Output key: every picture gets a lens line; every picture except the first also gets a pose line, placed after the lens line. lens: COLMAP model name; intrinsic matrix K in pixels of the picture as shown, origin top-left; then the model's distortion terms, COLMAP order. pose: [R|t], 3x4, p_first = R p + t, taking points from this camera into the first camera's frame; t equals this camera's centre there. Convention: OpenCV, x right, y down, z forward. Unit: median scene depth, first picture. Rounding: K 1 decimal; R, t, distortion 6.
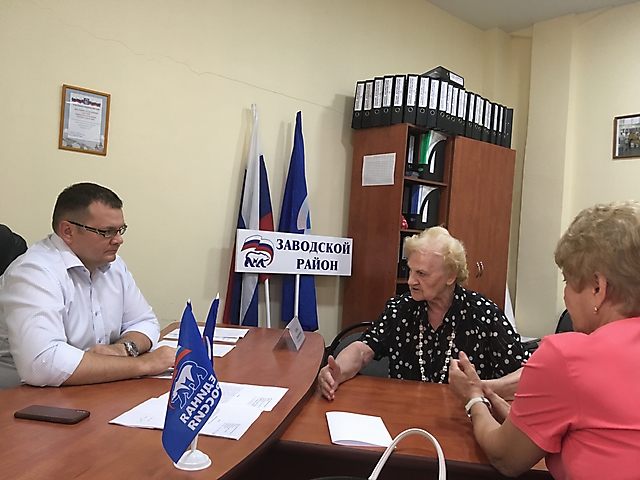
lens RADIAL K [[532.5, 0, 306.8], [0, 532.5, 246.0], [0, 0, 1]] dist [0.091986, -0.138651]
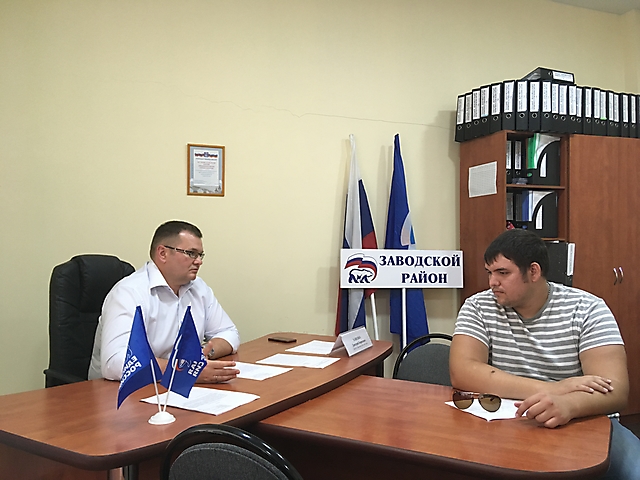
lens RADIAL K [[532.5, 0, 316.2], [0, 532.5, 248.1], [0, 0, 1]] dist [0.091986, -0.138651]
pose [[0.936366, -0.067550, -0.344465, 0.195395], [0.056338, 0.997508, -0.042467, 0.009584], [0.346476, 0.020358, 0.937838, -0.045598]]
